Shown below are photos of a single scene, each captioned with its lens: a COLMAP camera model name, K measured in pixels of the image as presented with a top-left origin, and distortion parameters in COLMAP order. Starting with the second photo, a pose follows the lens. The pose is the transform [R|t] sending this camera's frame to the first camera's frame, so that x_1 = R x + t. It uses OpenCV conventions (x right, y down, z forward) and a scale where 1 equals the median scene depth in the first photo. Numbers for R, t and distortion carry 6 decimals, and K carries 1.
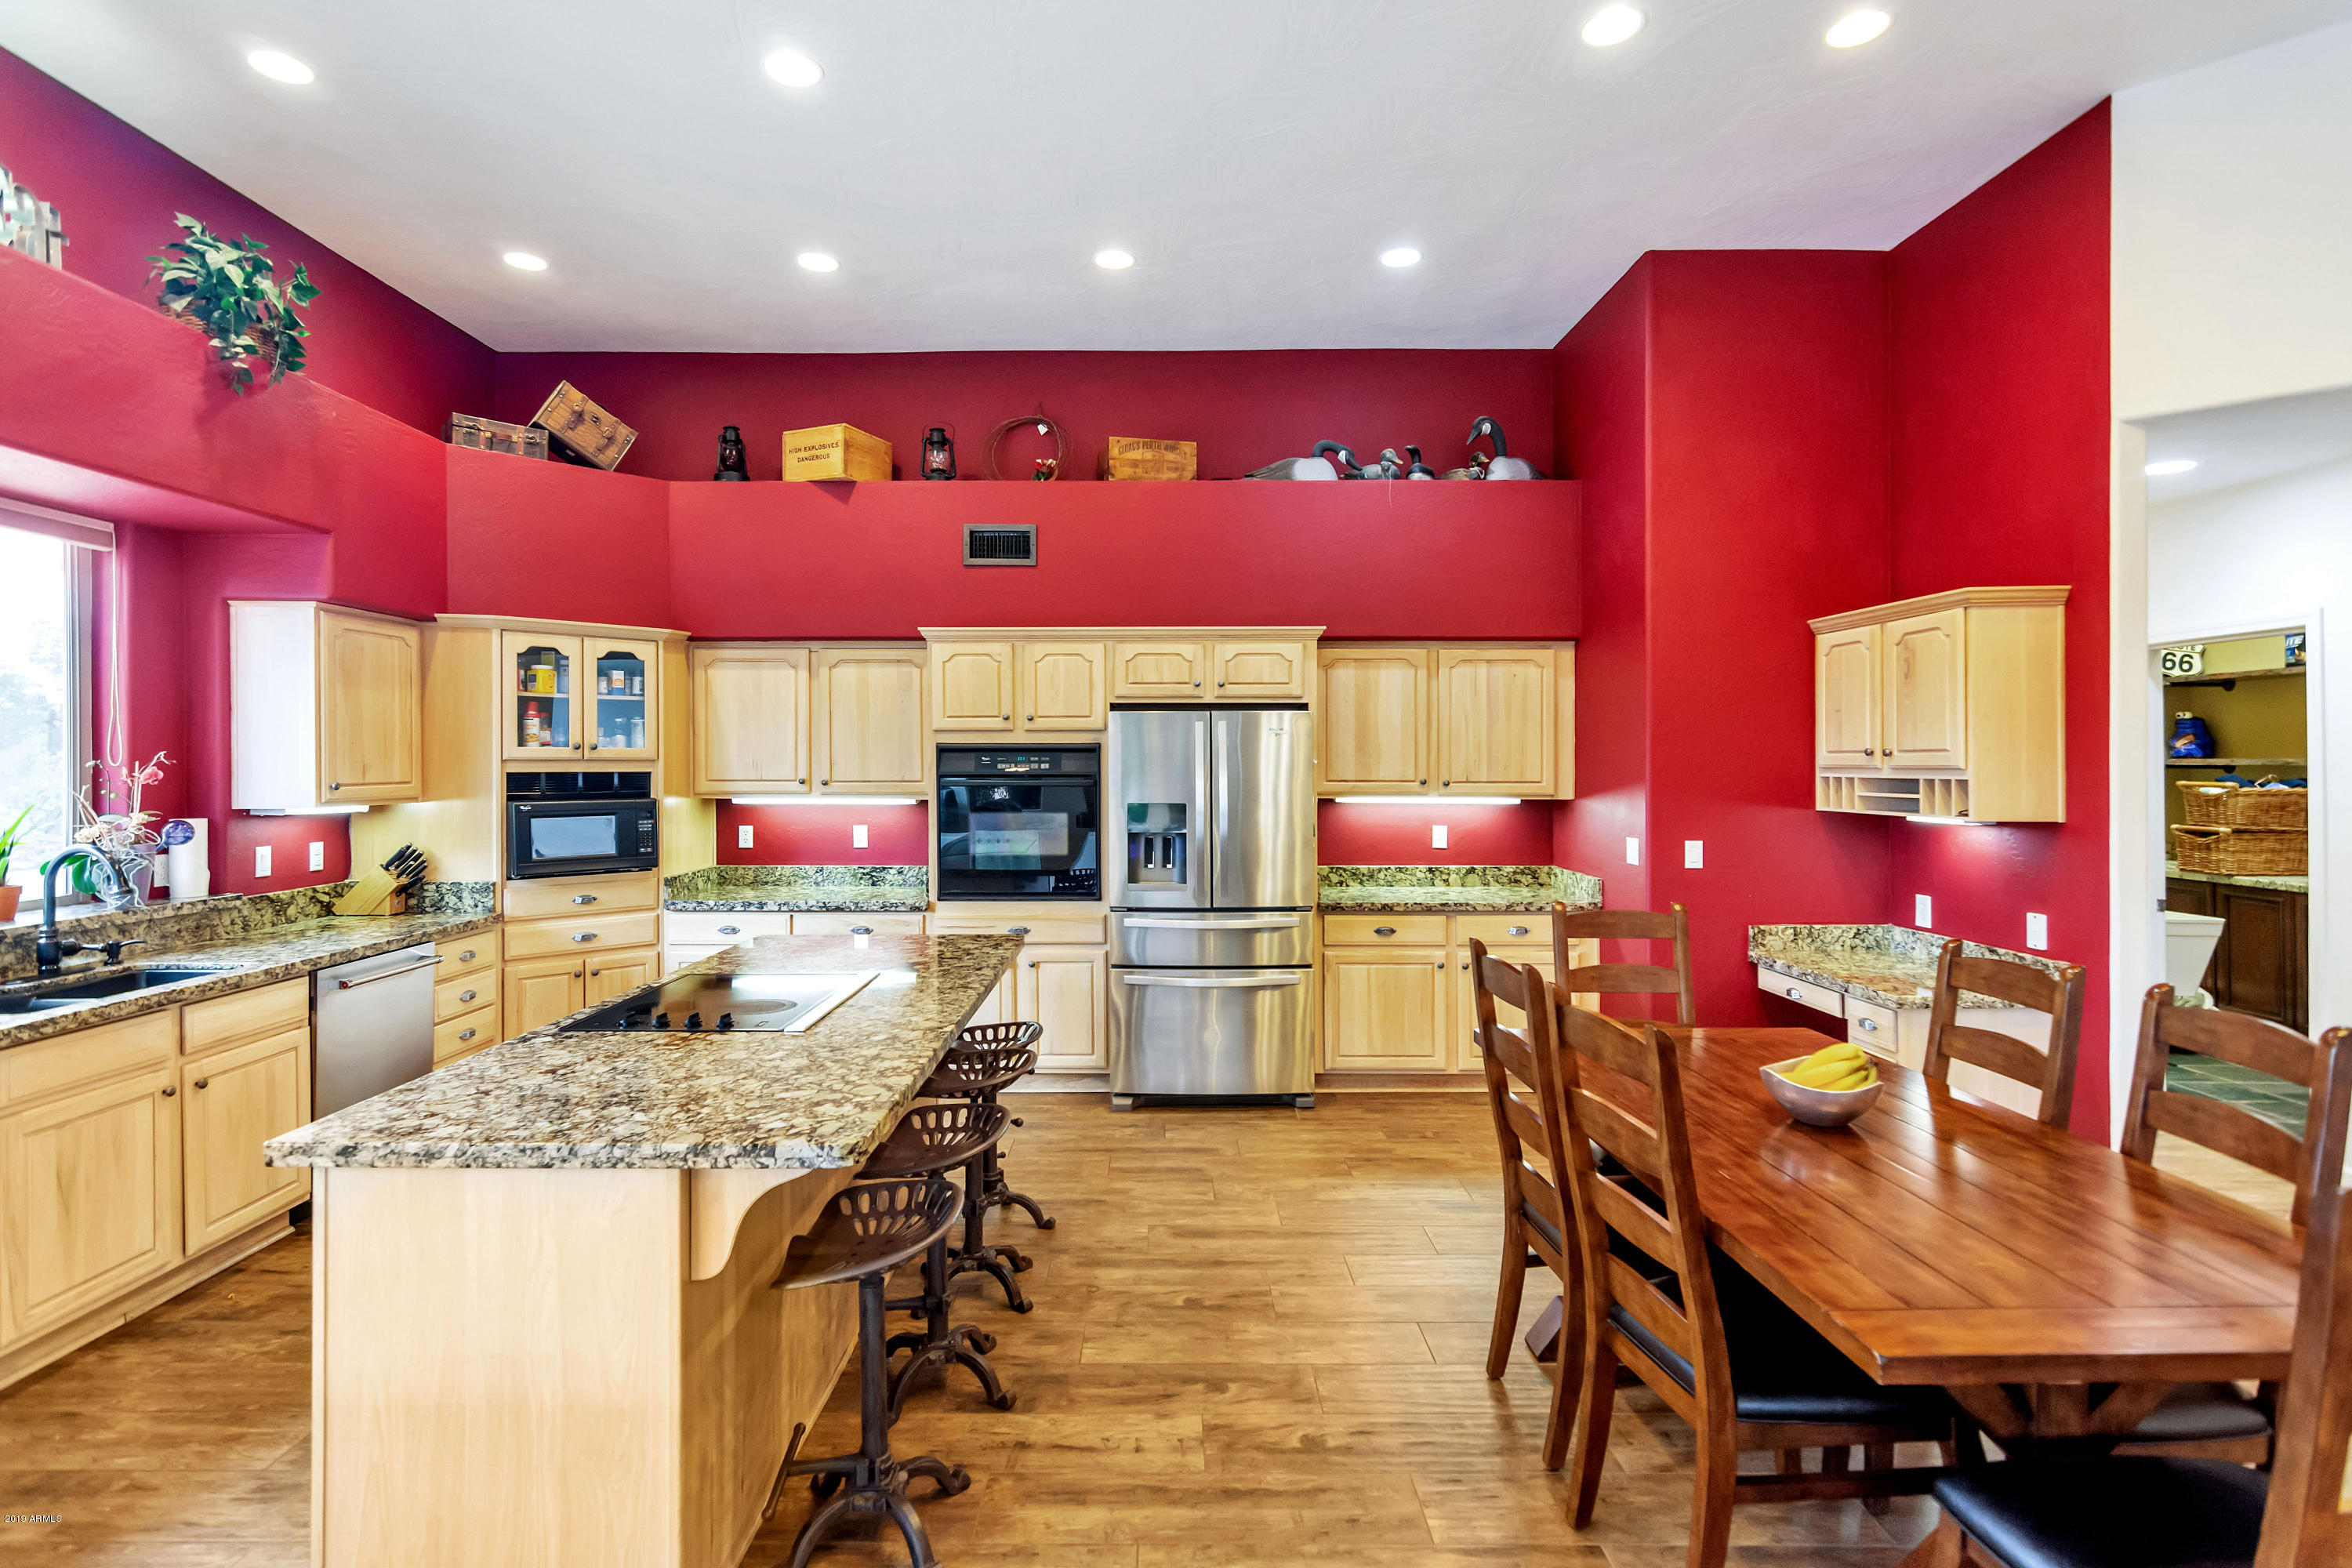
lens RADIAL K [[1157.8, 0, 1163.2], [0, 1157.8, 764.2], [0, 0, 1]] dist [-0.002298, -0.000151]
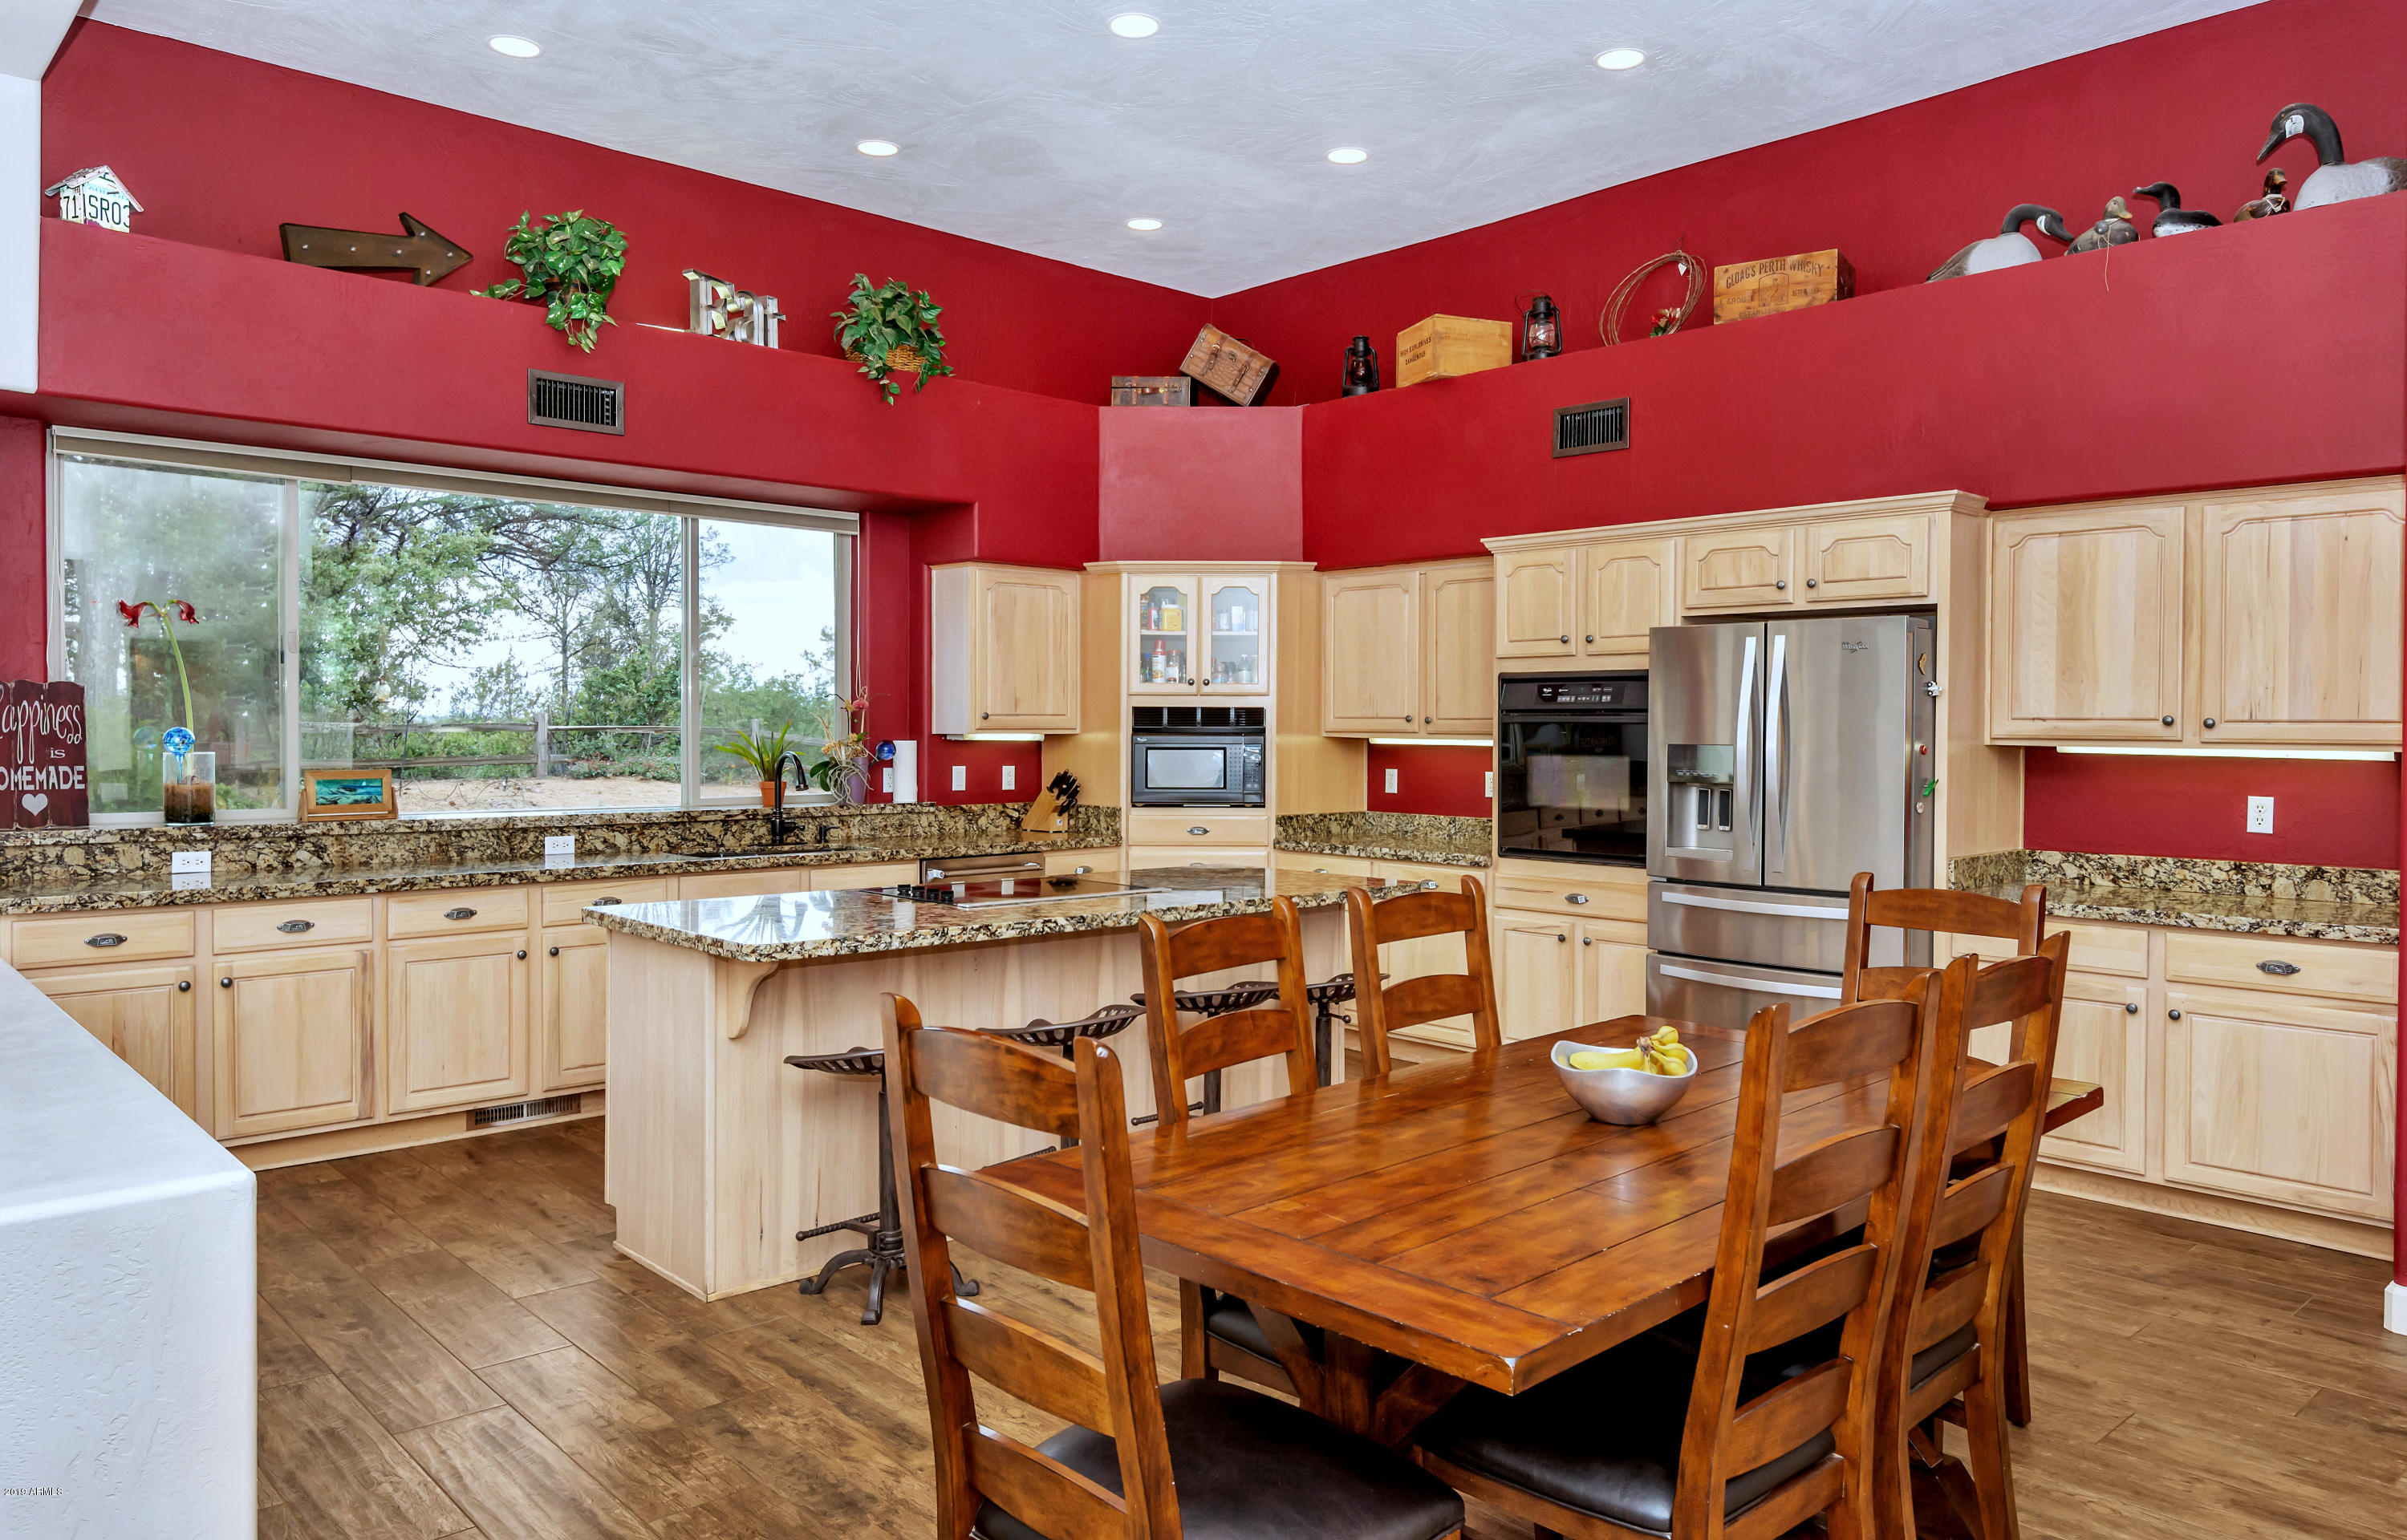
lens RADIAL K [[1609.4, 0, 1215.2], [0, 1609.4, 756.8], [0, 0, 1]] dist [-0.010009, -0.004777]
pose [[0.680215, 0.018336, -0.732784, 0.535405], [-0.008265, 0.999815, 0.017347, 0.025081], [0.732966, -0.005743, 0.680241, 0.040127]]
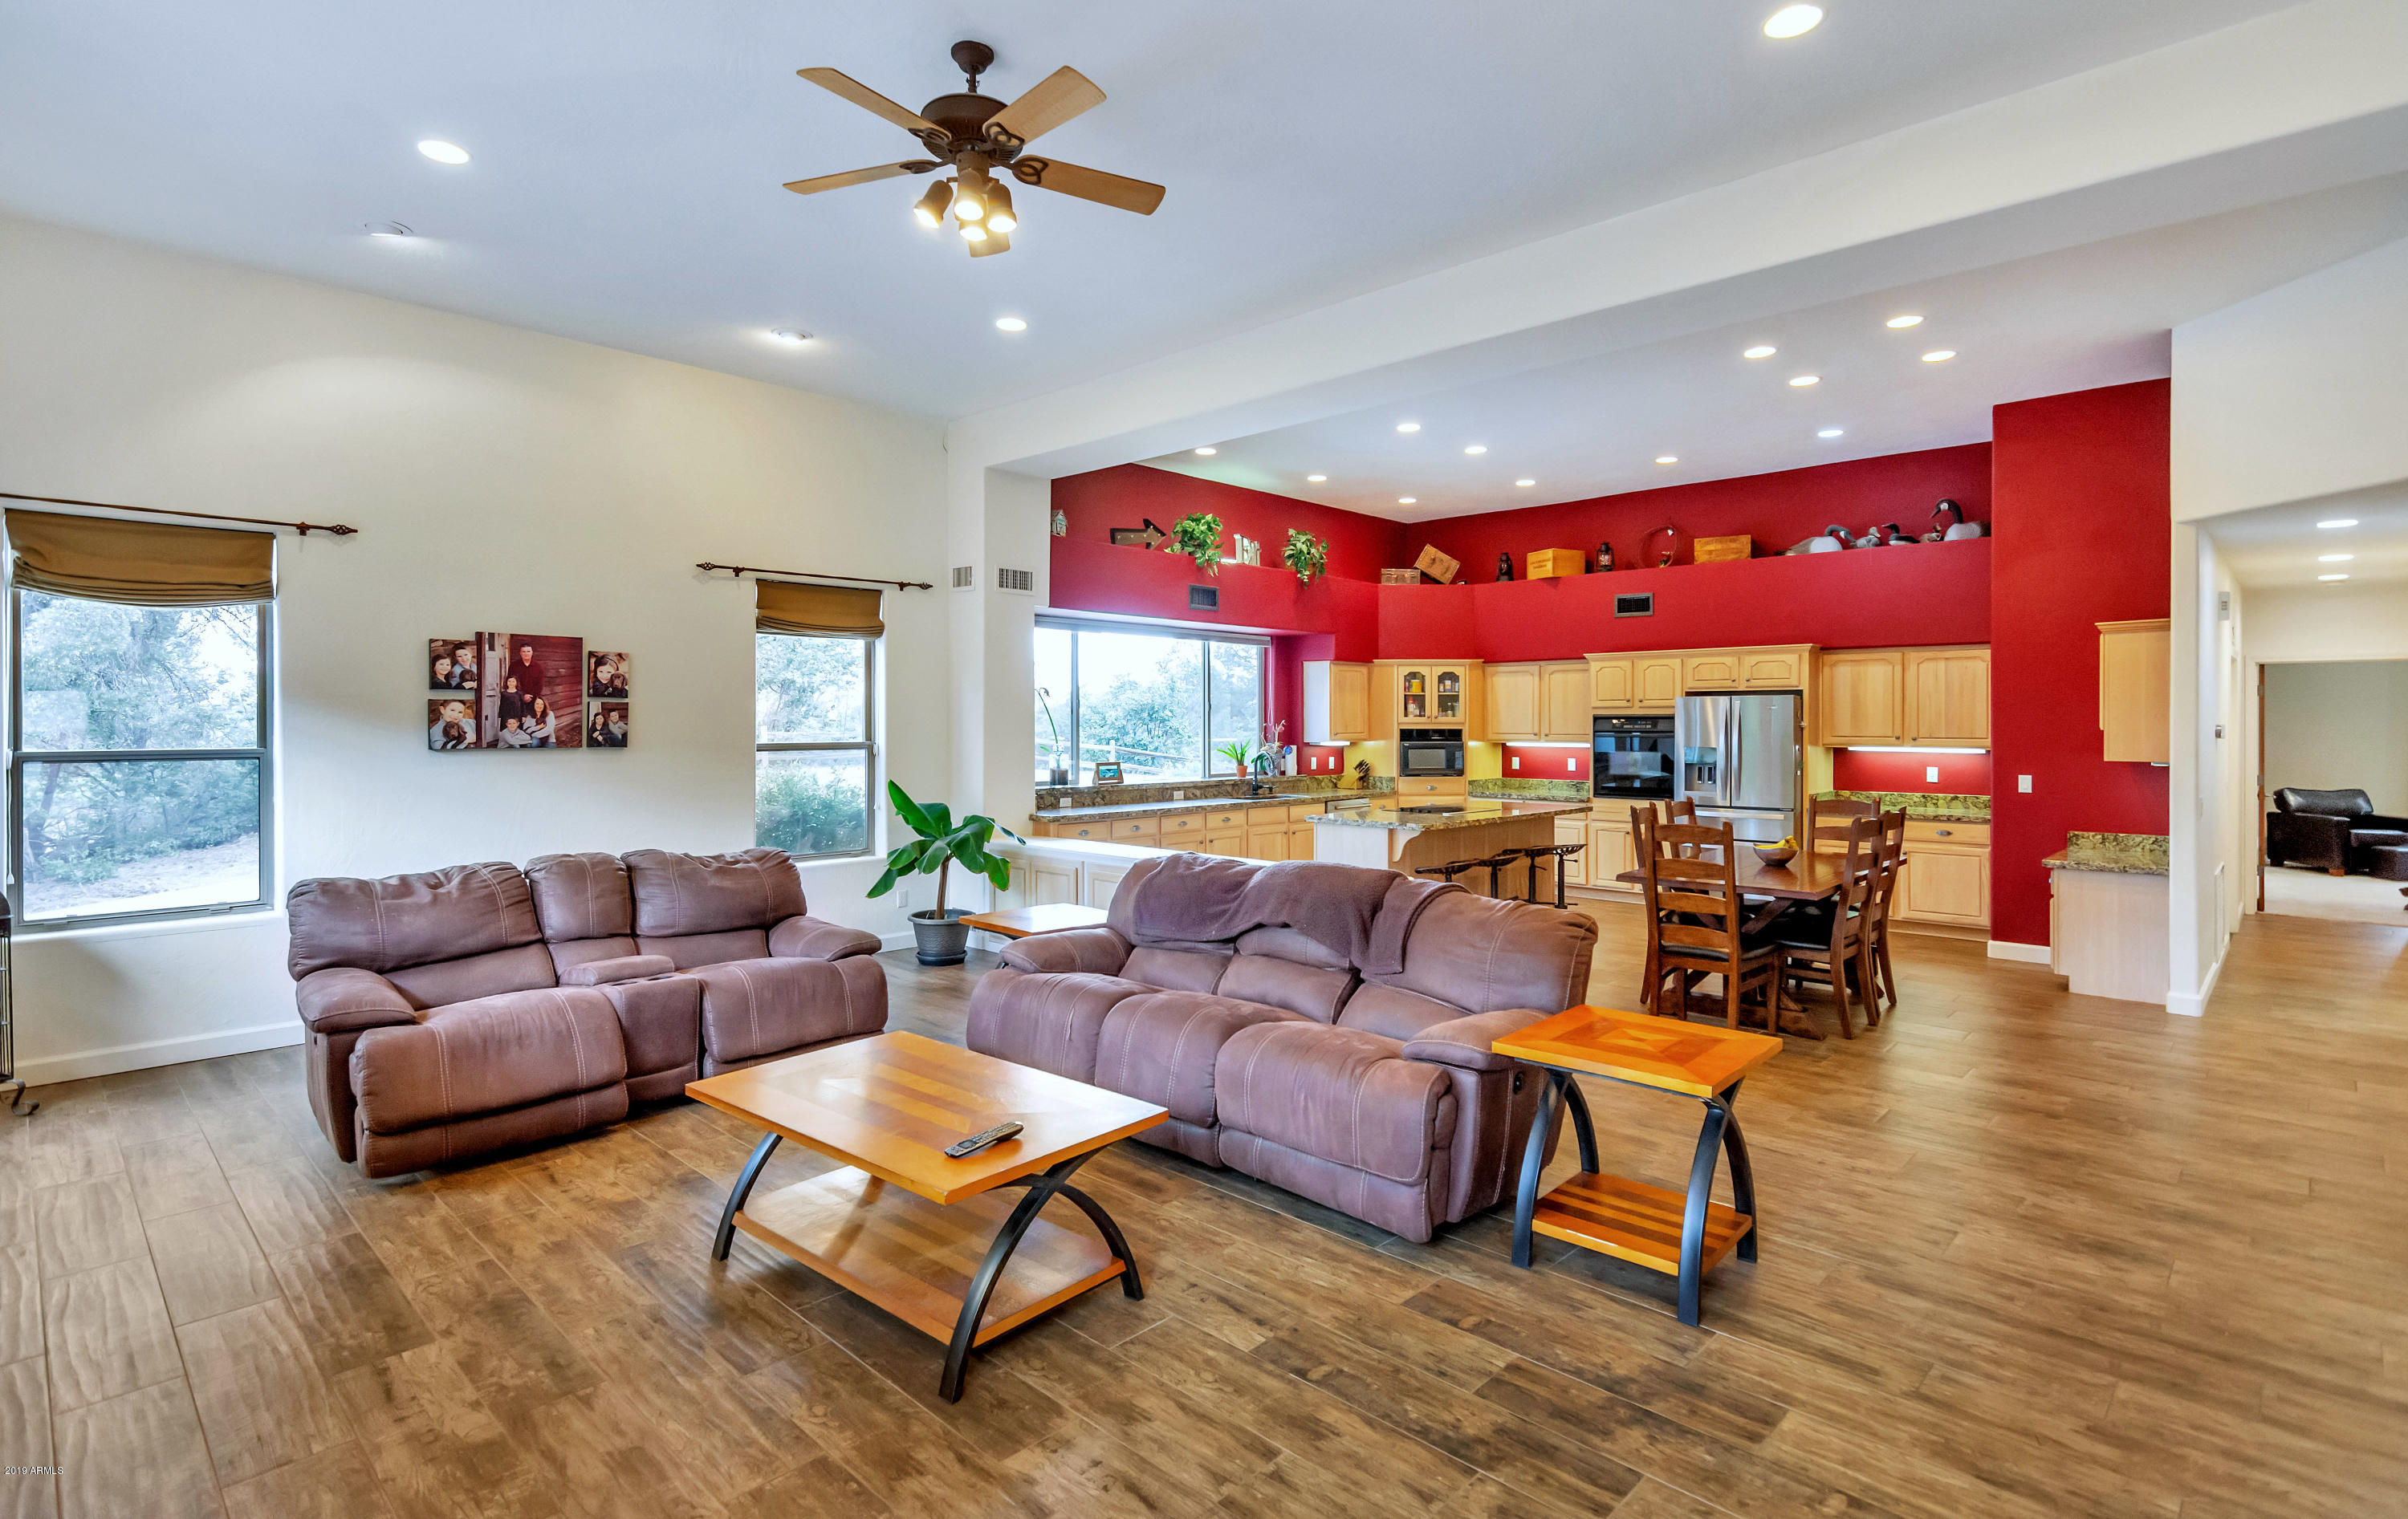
lens RADIAL K [[1159.9, 0, 1219.8], [0, 1159.9, 730.3], [0, 0, 1]] dist [0.004535, 0.000176]
pose [[0.725153, 0.005374, -0.688566, 0.677531], [-0.002956, 0.999985, 0.004691, 0.000882], [0.688581, -0.001366, 0.725158, -0.811348]]
